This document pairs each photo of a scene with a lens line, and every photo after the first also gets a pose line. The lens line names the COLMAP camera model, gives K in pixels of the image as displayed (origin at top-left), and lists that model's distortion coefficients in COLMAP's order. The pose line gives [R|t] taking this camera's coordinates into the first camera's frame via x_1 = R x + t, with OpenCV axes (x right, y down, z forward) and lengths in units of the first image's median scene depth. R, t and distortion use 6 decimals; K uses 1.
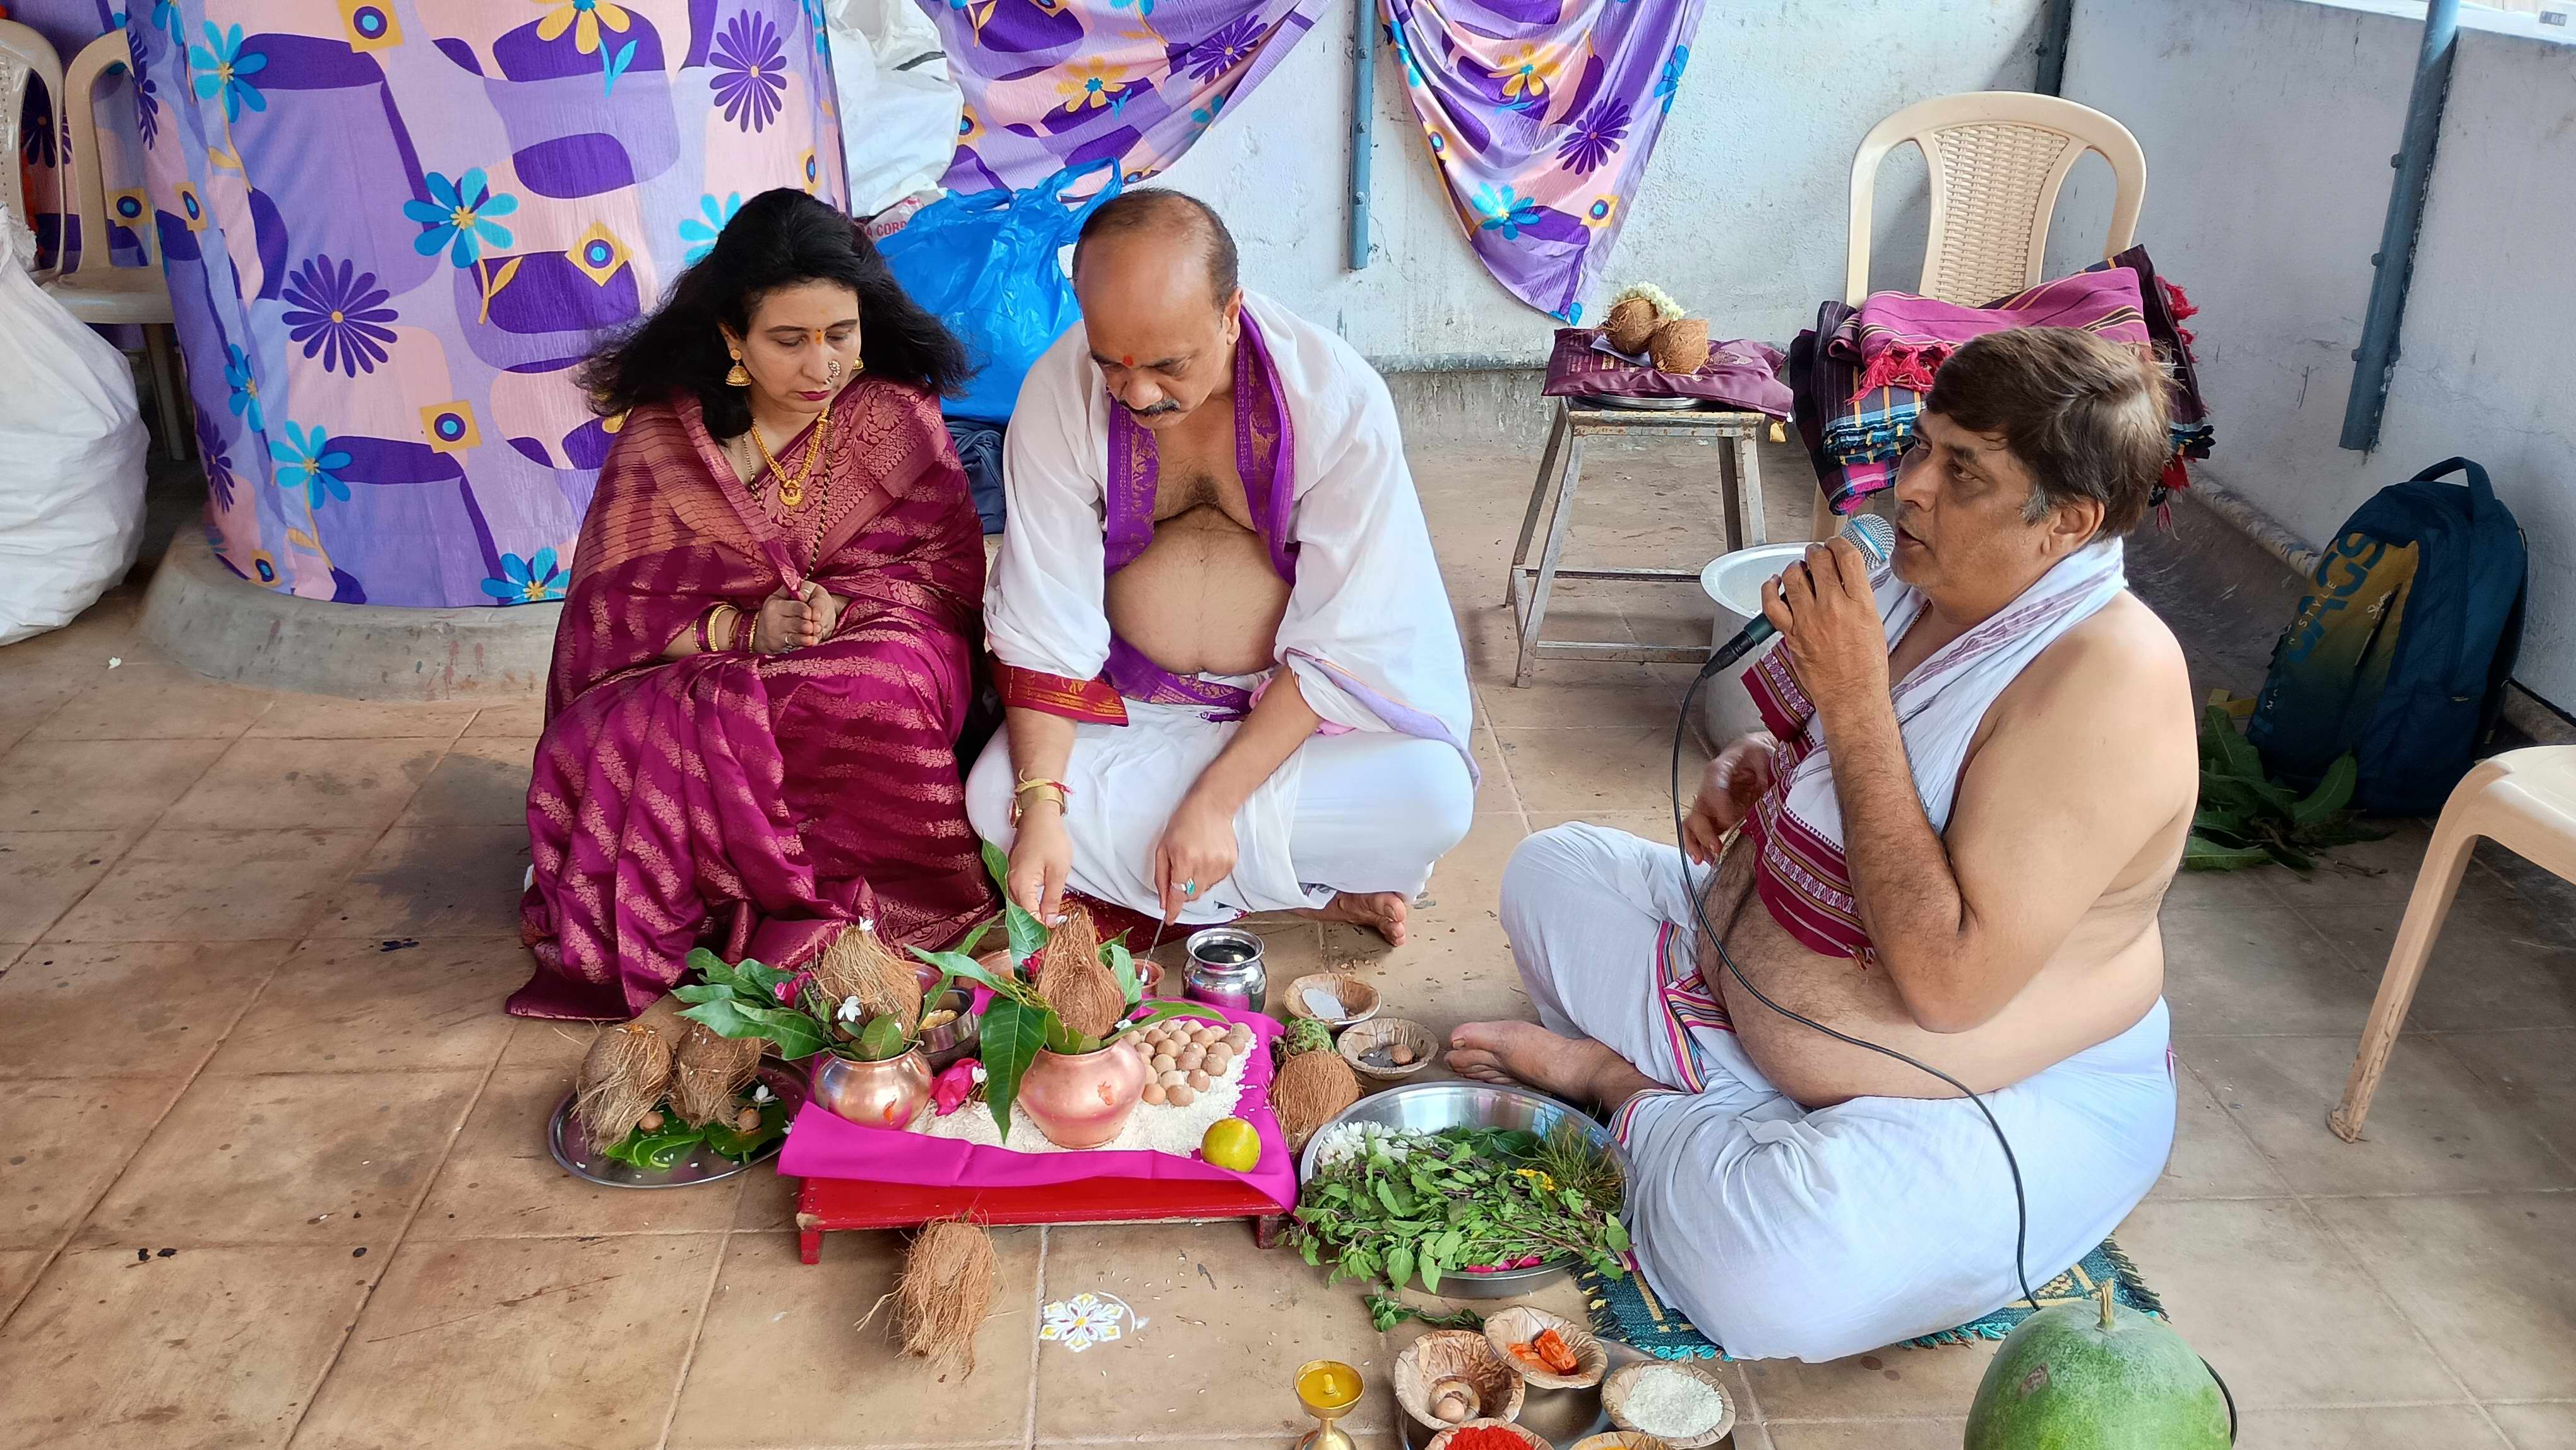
lens RADIAL K [[1978.4, 0, 1241.4], [0, 1978.4, 740.4], [0, 0, 1]] dist [0.061841, -0.074515]
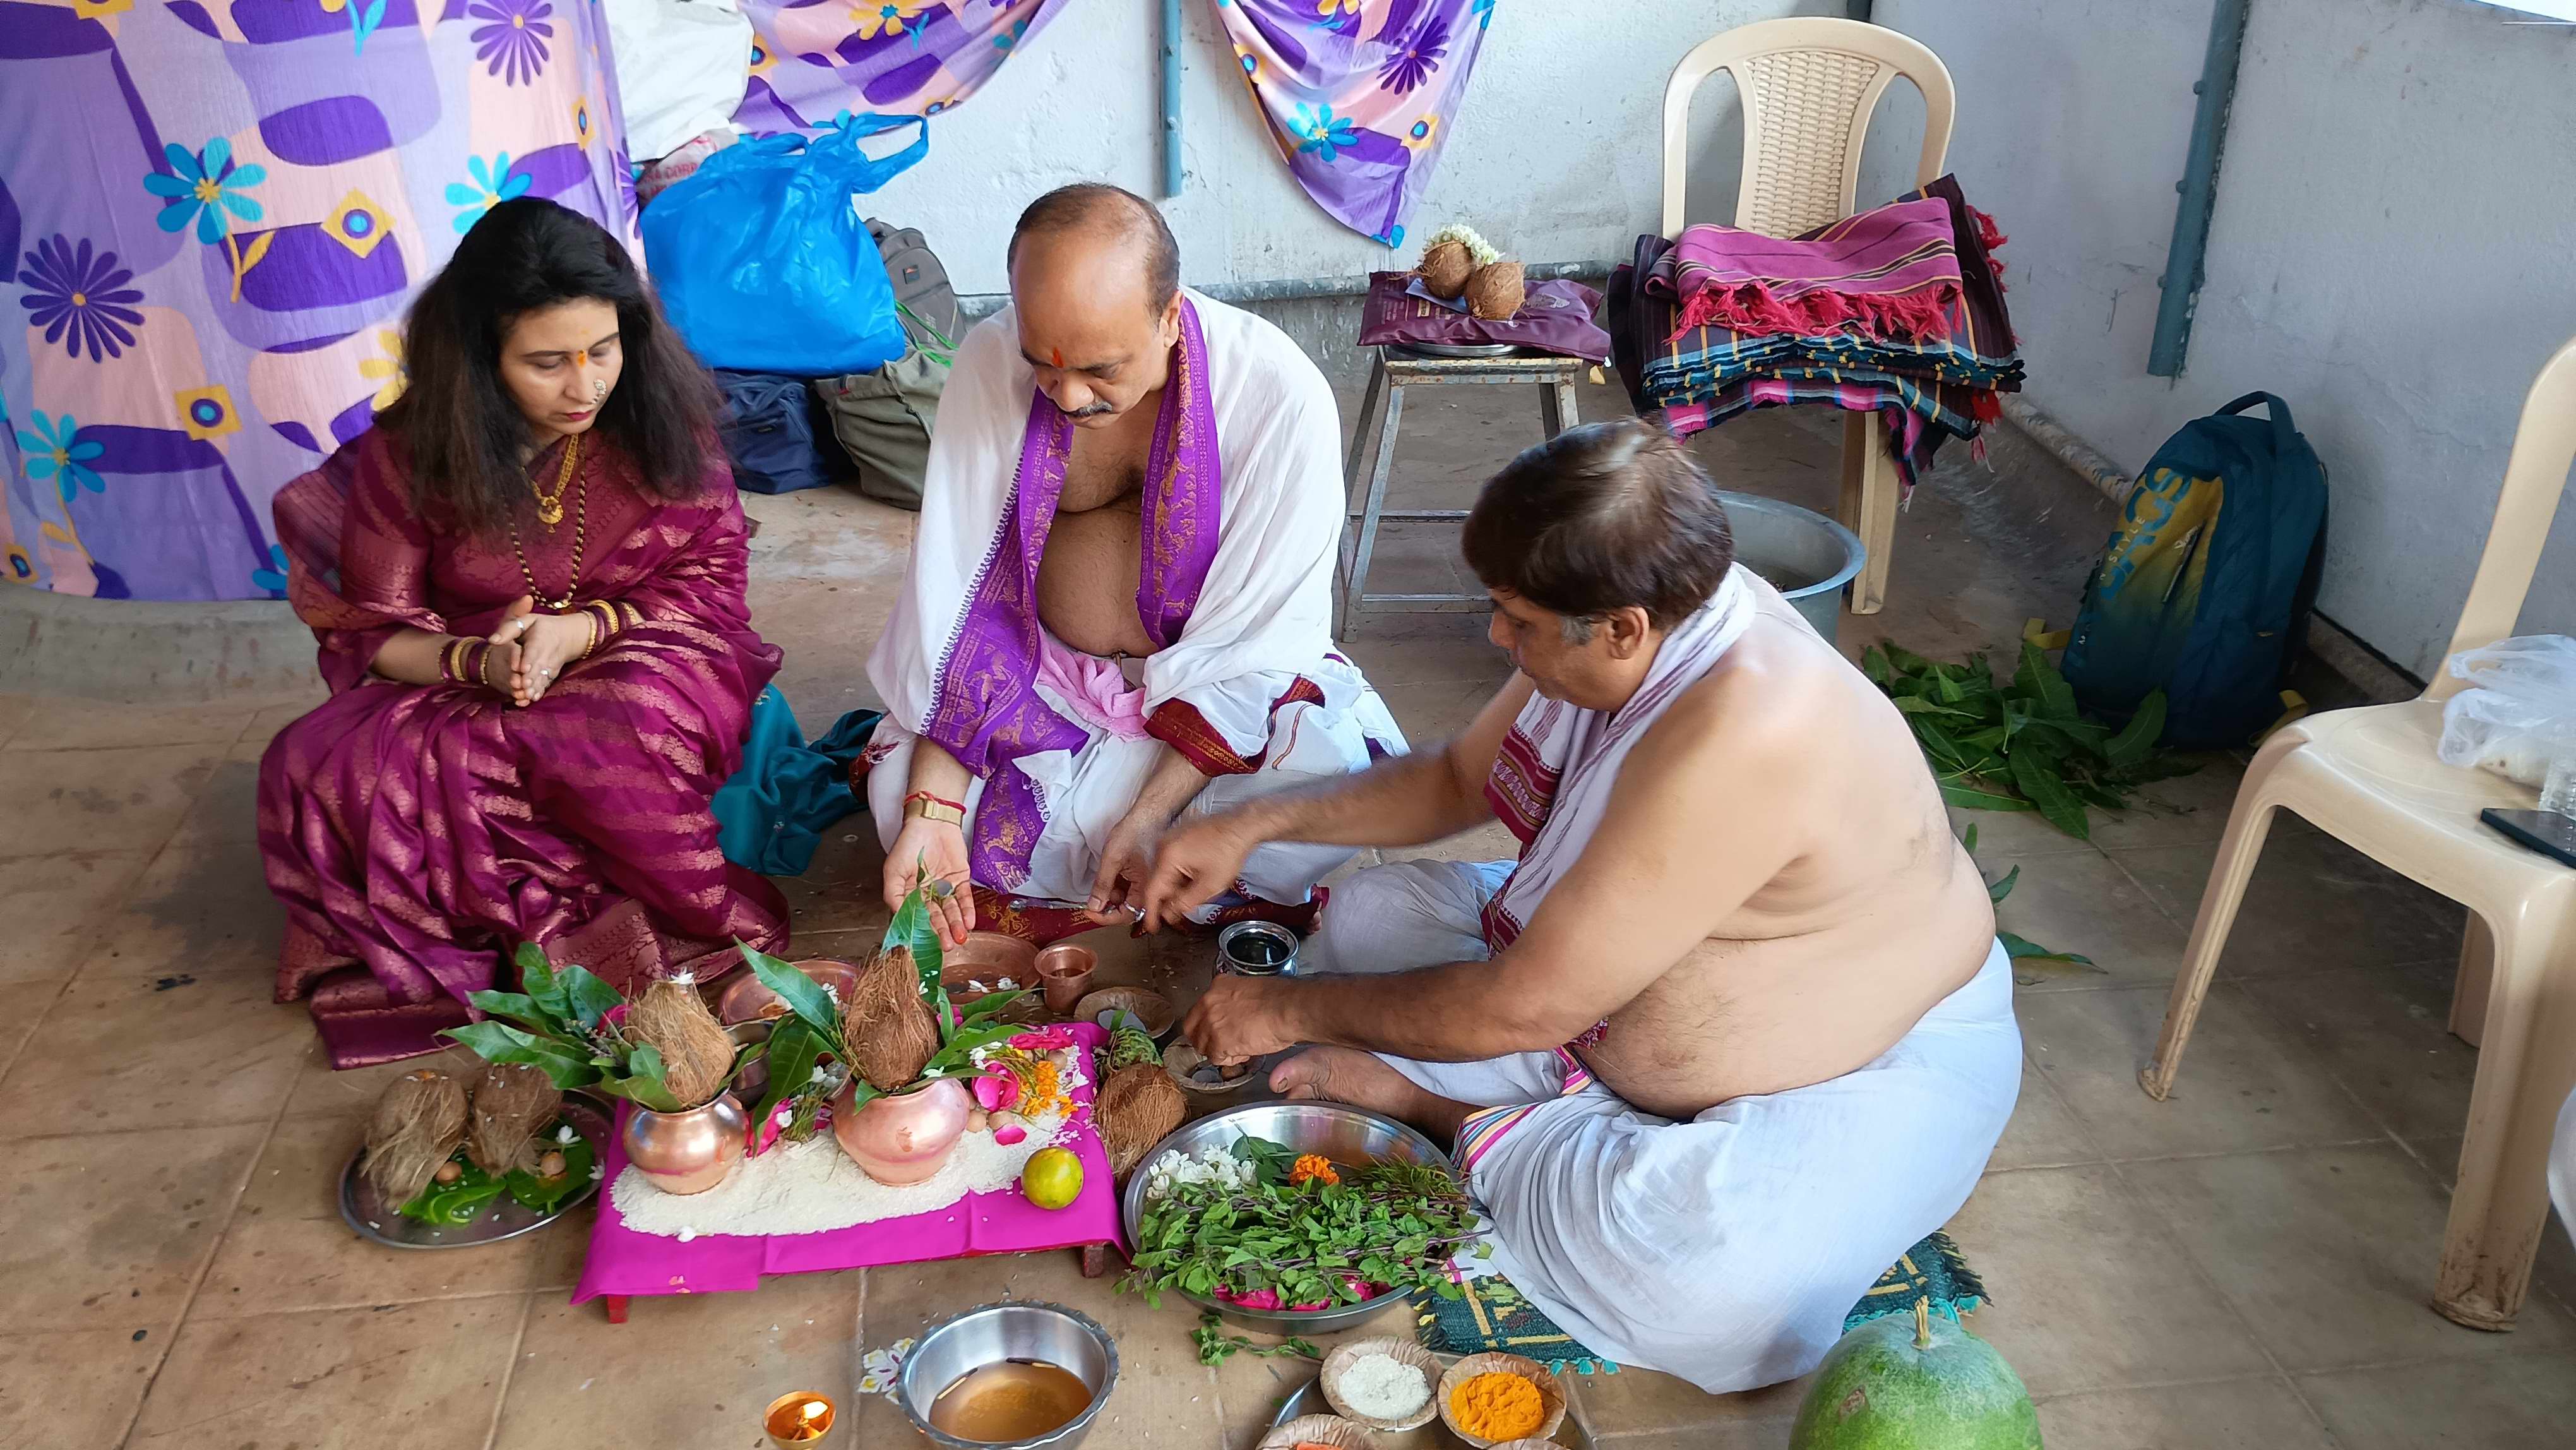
lens RADIAL K [[1996.4, 0, 1214.6], [0, 1996.4, 719.6], [0, 0, 1]] dist [0.059045, -0.086331]
pose [[0.997419, -0.039084, 0.060237, 0.015152], [0.036318, 0.998264, 0.046359, -0.039779], [-0.061945, -0.044051, 0.997107, 0.014714]]
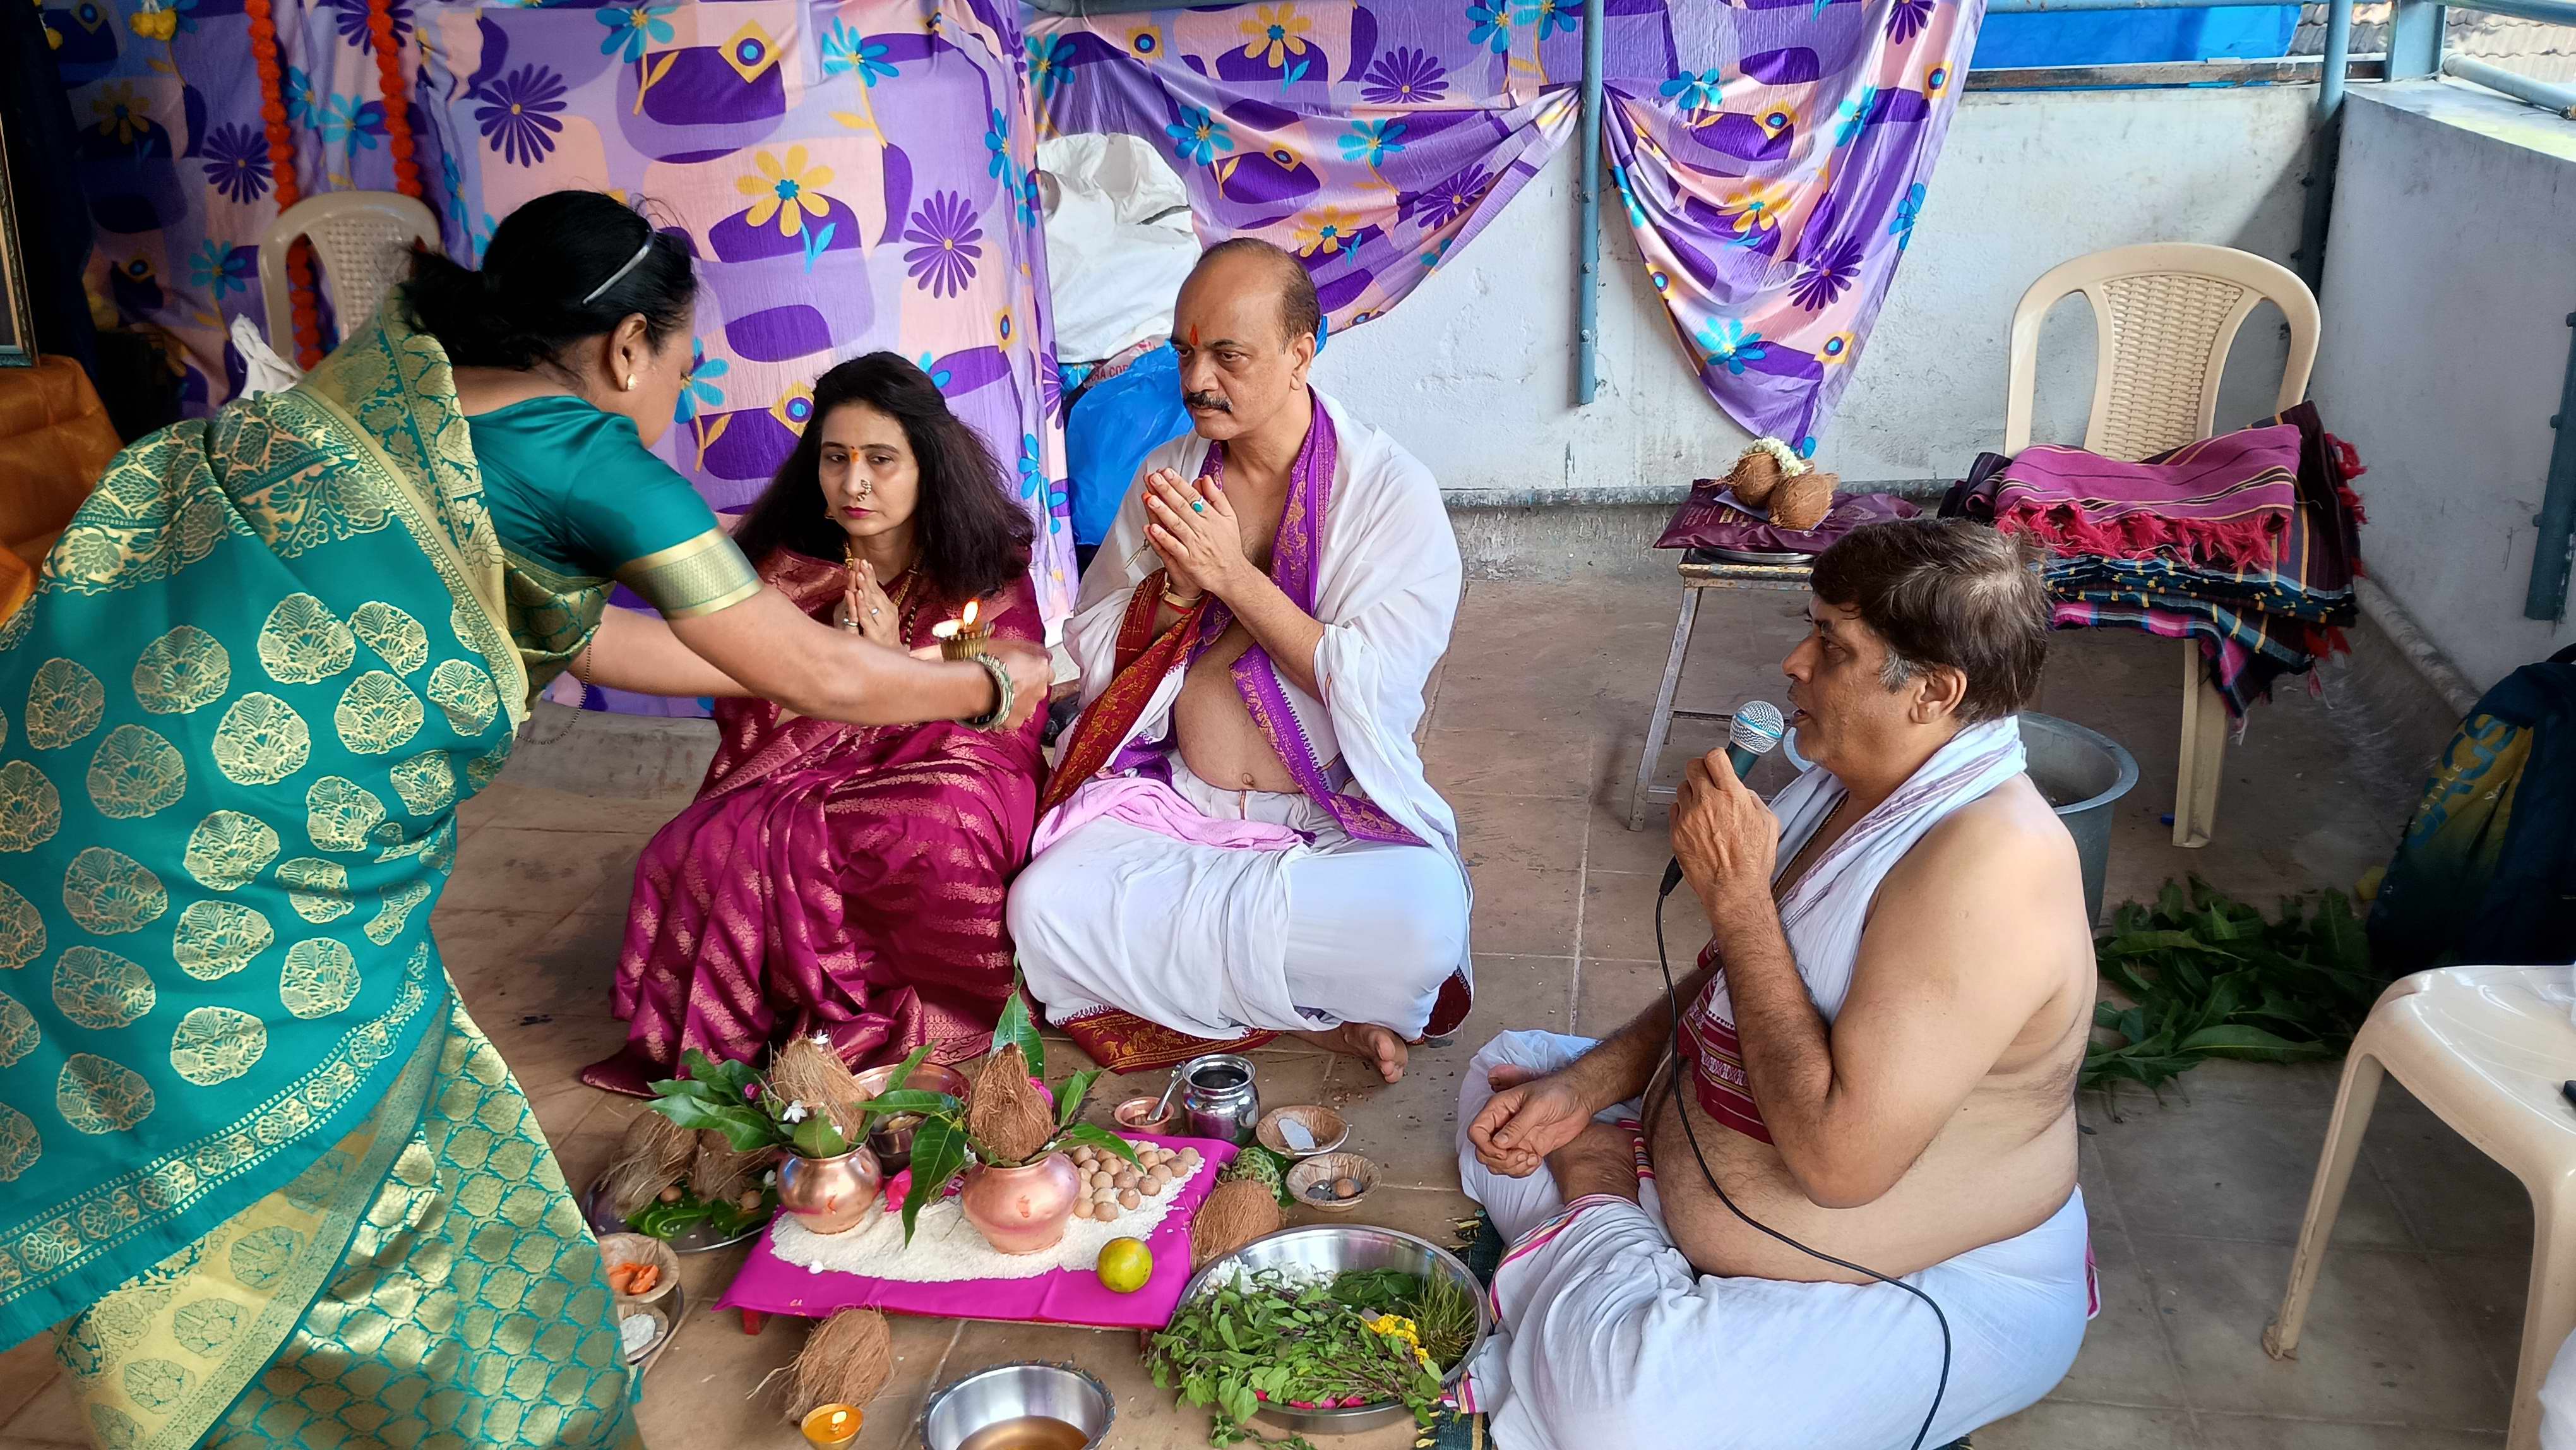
lens RADIAL K [[1992.3, 0, 1298.4], [0, 1992.3, 761.7], [0, 0, 1]] dist [0.058437, -0.088030]
pose [[0.978863, 0.038958, -0.200774, 0.190811], [-0.045346, 0.998598, -0.027313, -0.028337], [0.199429, 0.035840, 0.979257, -0.041867]]
